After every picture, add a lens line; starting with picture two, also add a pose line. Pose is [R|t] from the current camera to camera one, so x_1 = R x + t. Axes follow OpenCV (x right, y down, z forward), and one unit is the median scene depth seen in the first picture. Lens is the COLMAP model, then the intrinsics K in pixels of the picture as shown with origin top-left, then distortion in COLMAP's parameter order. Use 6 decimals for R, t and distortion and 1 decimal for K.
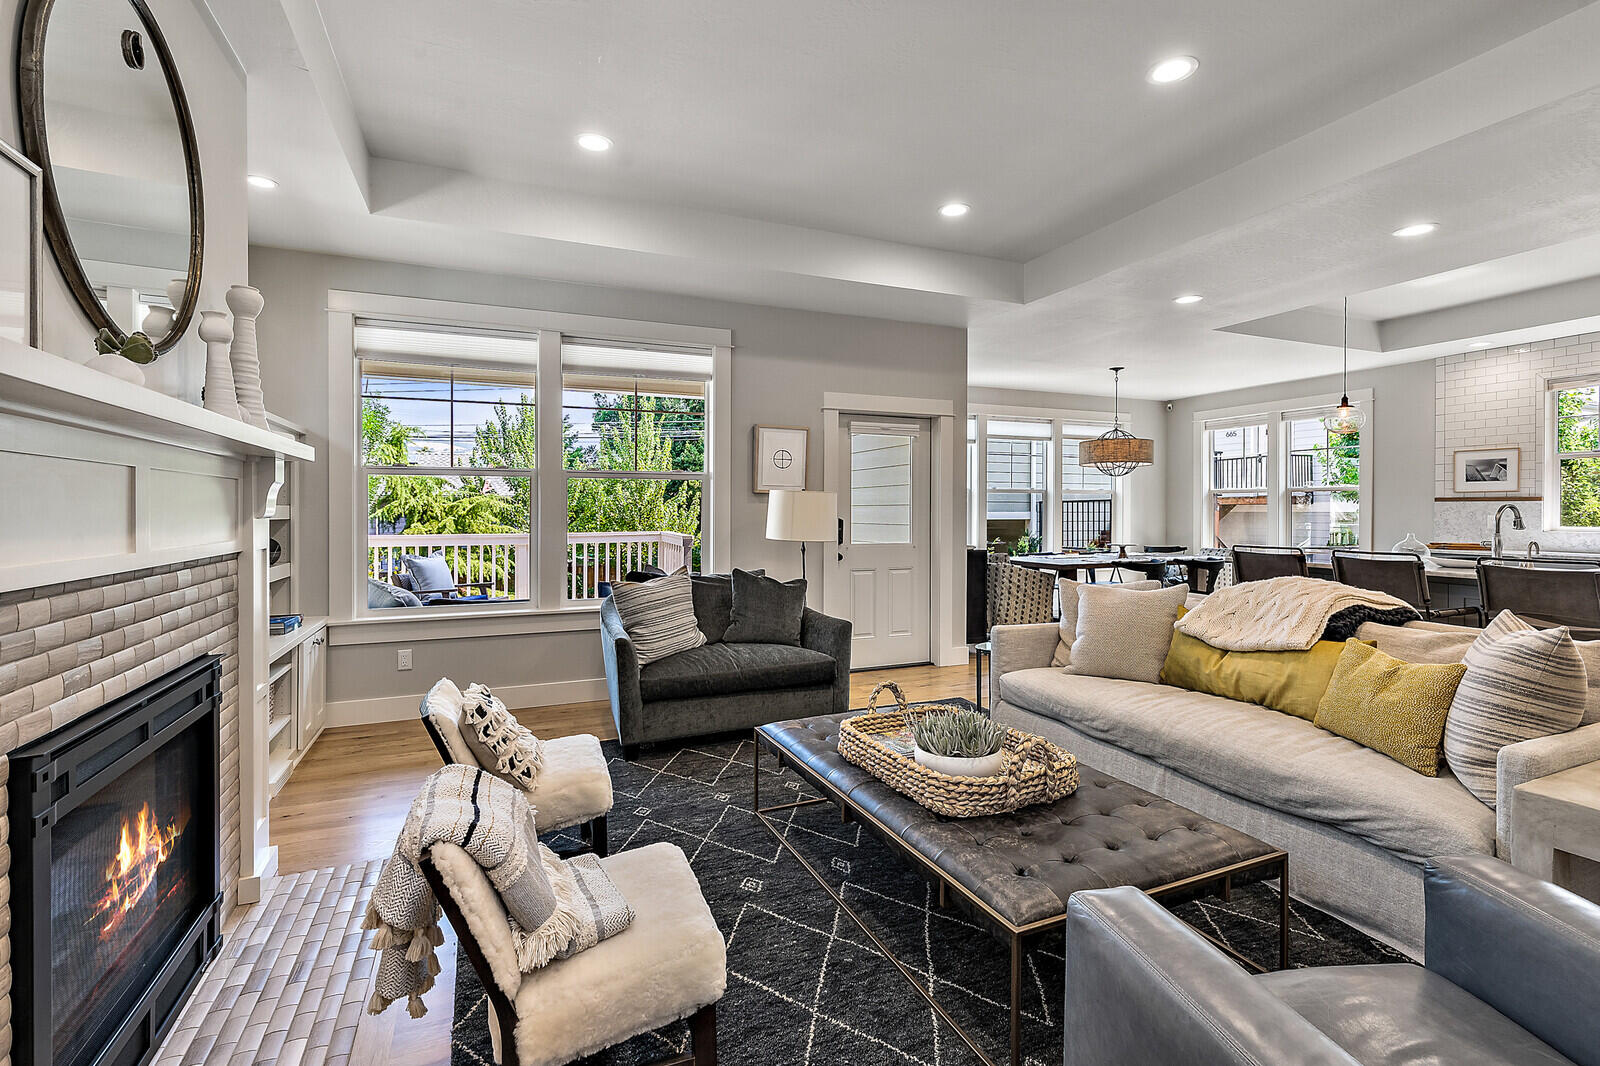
lens RADIAL K [[736.6, 0, 796.7], [0, 736.6, 514.2], [0, 0, 1]] dist [0.003432, 0.000148]
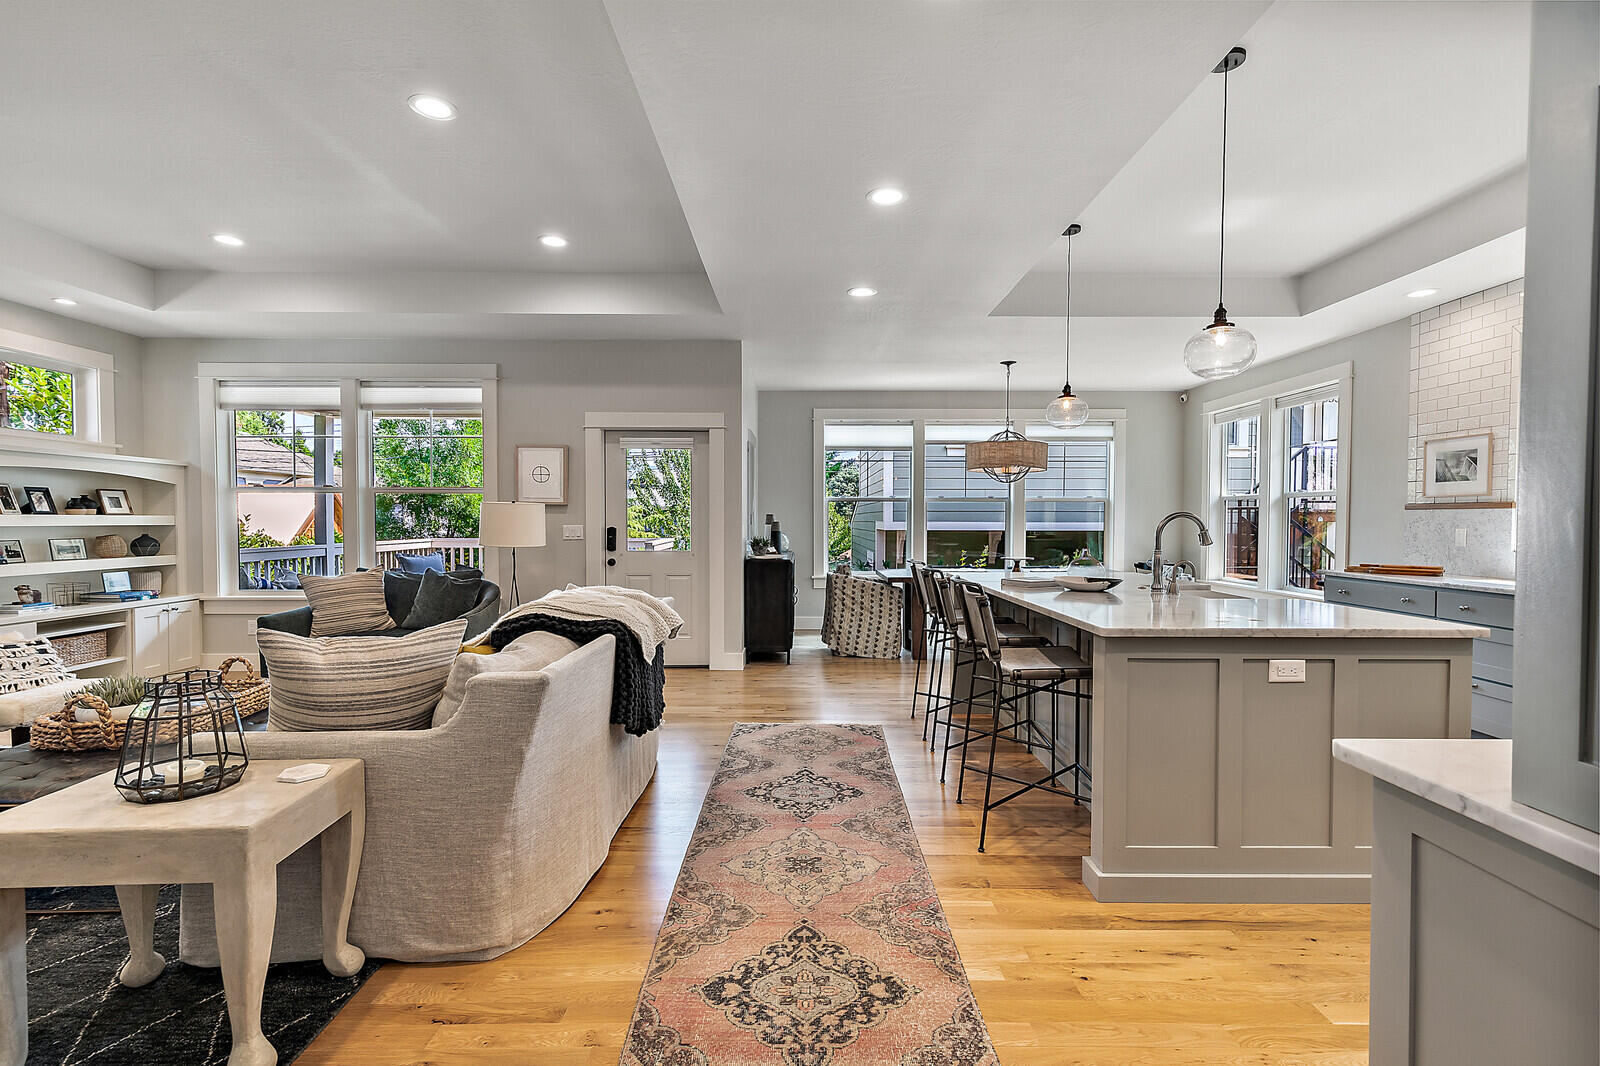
lens RADIAL K [[720.9, 0, 806.1], [0, 720.9, 540.9], [0, 0, 1]] dist [0.002429, 0.000067]
pose [[0.923271, 0.013045, -0.383928, 0.623839], [-0.003989, 0.999695, 0.024376, -0.000951], [0.384129, -0.020975, 0.923041, 0.102090]]
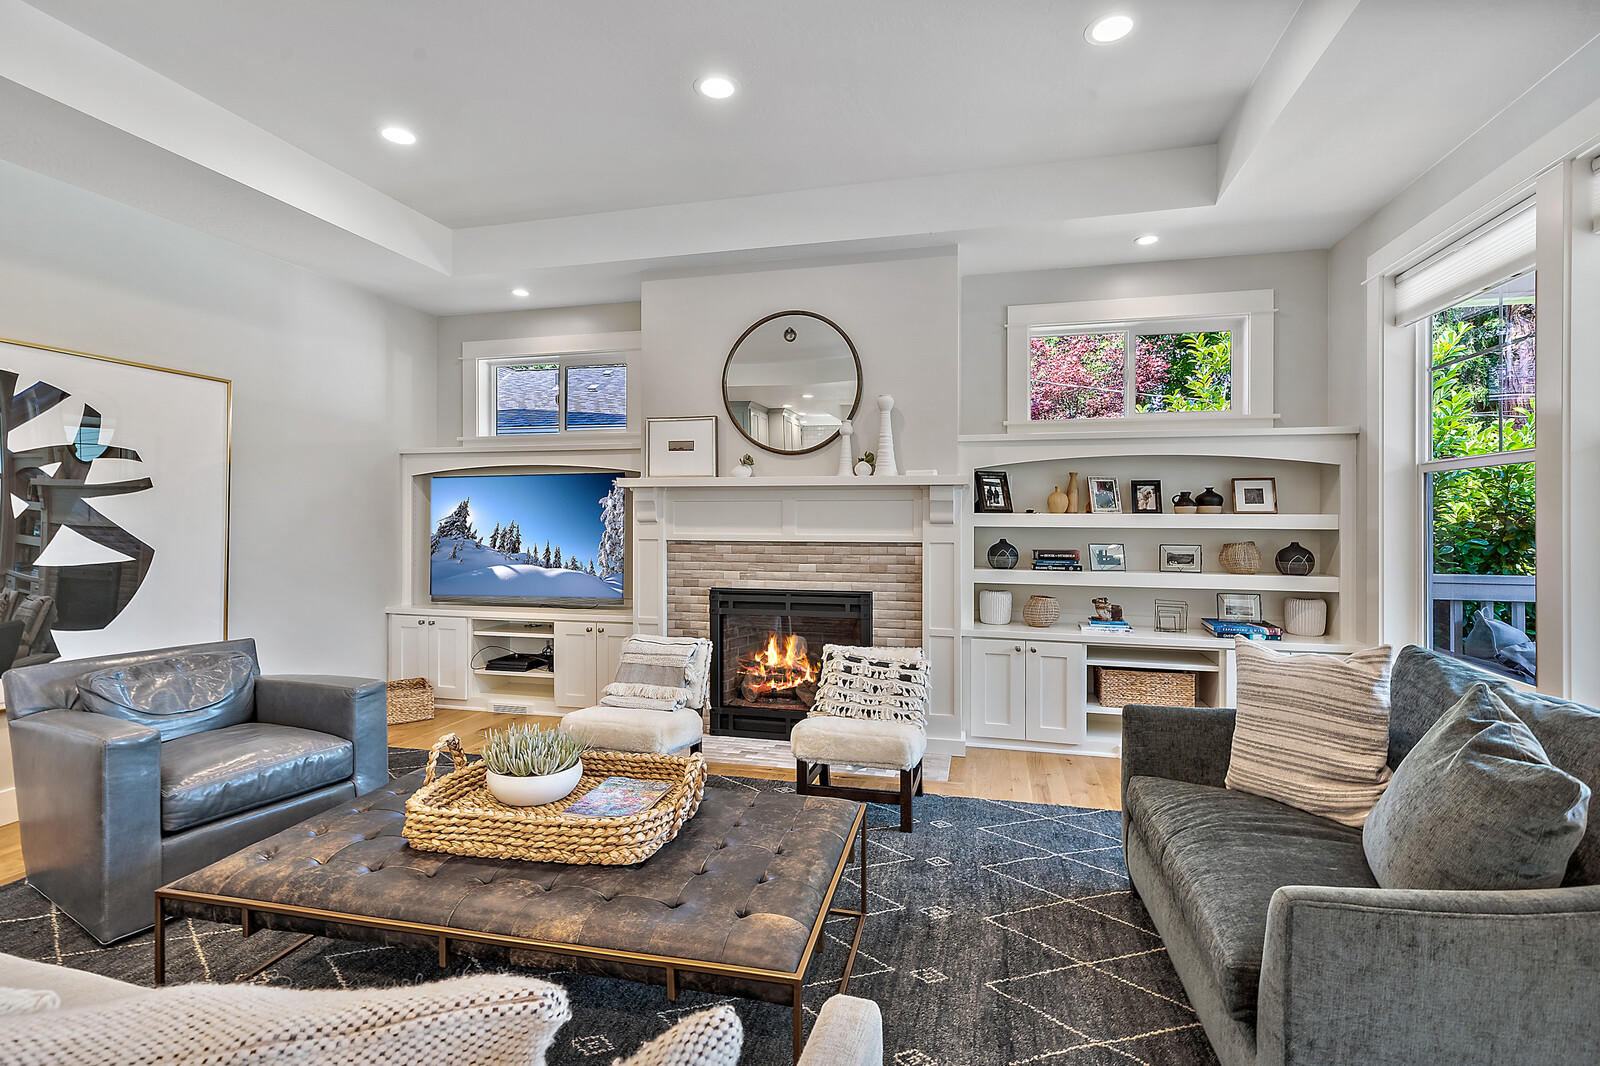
lens RADIAL K [[720.9, 0, 806.1], [0, 720.9, 540.9], [0, 0, 1]] dist [0.002429, 0.000067]
pose [[-0.596417, 0.020783, -0.802406, 0.262974], [-0.009662, 0.999406, 0.033067, -0.001340], [0.802617, 0.027474, -0.595862, 0.618943]]
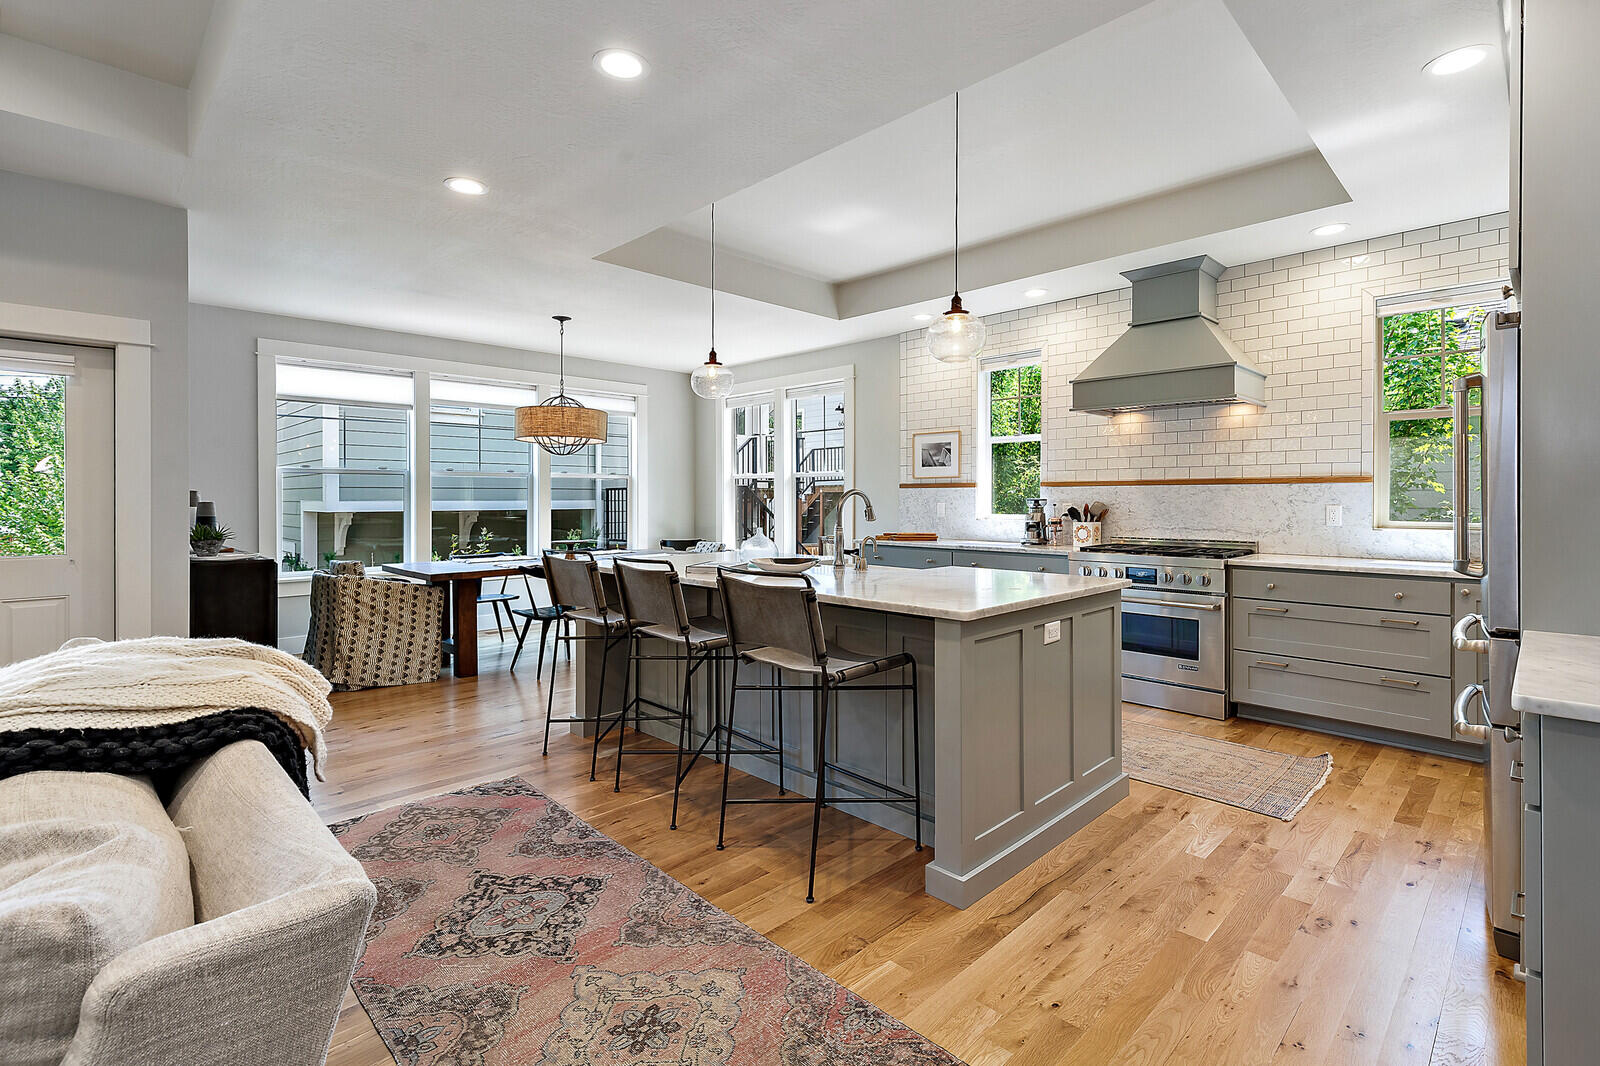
lens RADIAL K [[740.3, 0, 798.6], [0, 740.3, 500.9], [0, 0, 1]] dist [0.002811, -0.000211]
pose [[0.927697, -0.003800, 0.373315, 0.425364], [0.004489, 0.999989, -0.000976, -0.000901], [-0.373307, 0.002582, 0.927704, 0.198169]]
